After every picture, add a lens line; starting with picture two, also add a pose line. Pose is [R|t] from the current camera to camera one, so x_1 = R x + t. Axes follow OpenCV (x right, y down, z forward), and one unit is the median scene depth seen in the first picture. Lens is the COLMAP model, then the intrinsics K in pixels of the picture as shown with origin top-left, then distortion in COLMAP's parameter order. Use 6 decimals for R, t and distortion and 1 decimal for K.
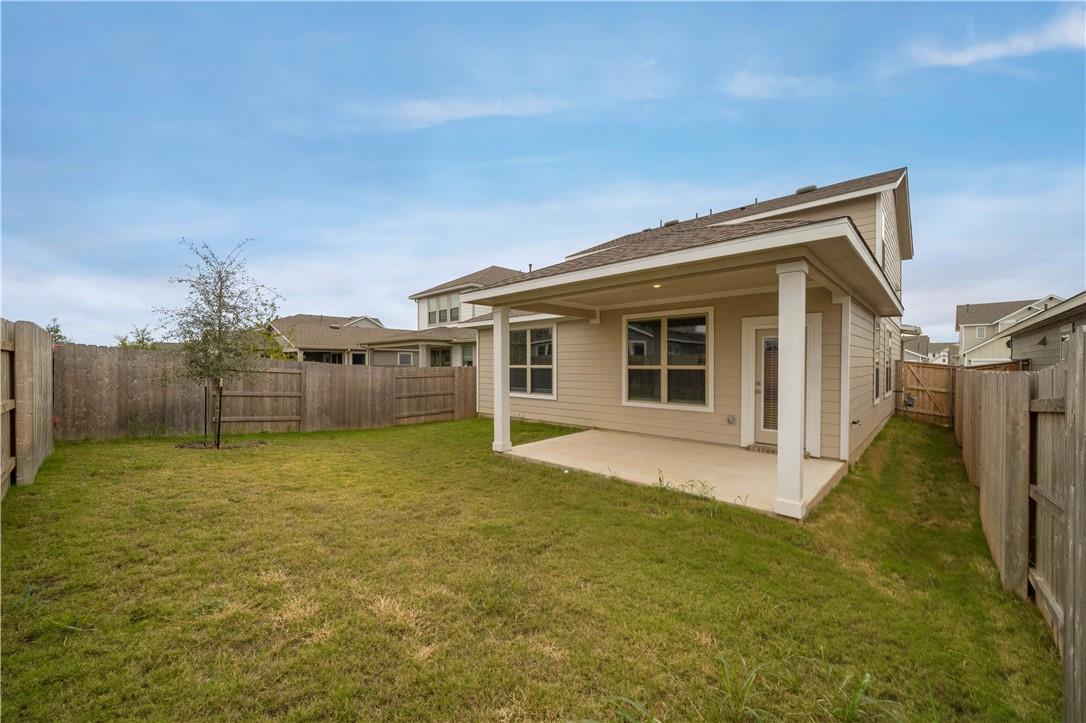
lens RADIAL K [[418.5, 0, 538.0], [0, 418.5, 365.7], [0, 0, 1]] dist [-0.000402, 0.000131]
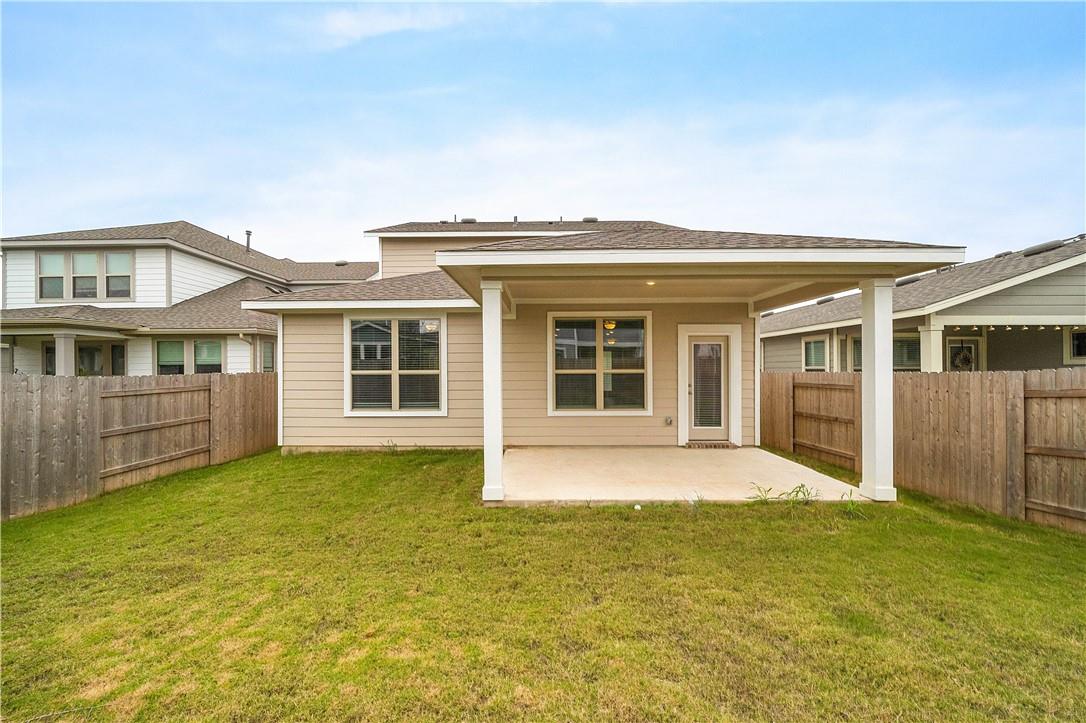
lens RADIAL K [[418.5, 0, 541.4], [0, 418.5, 363.5], [0, 0, 1]] dist [-0.000402, 0.000131]
pose [[0.730984, 0.005211, 0.682375, -0.334441], [0.006764, 0.999866, -0.014882, -0.000711], [-0.682362, 0.015494, 0.730851, 0.313903]]
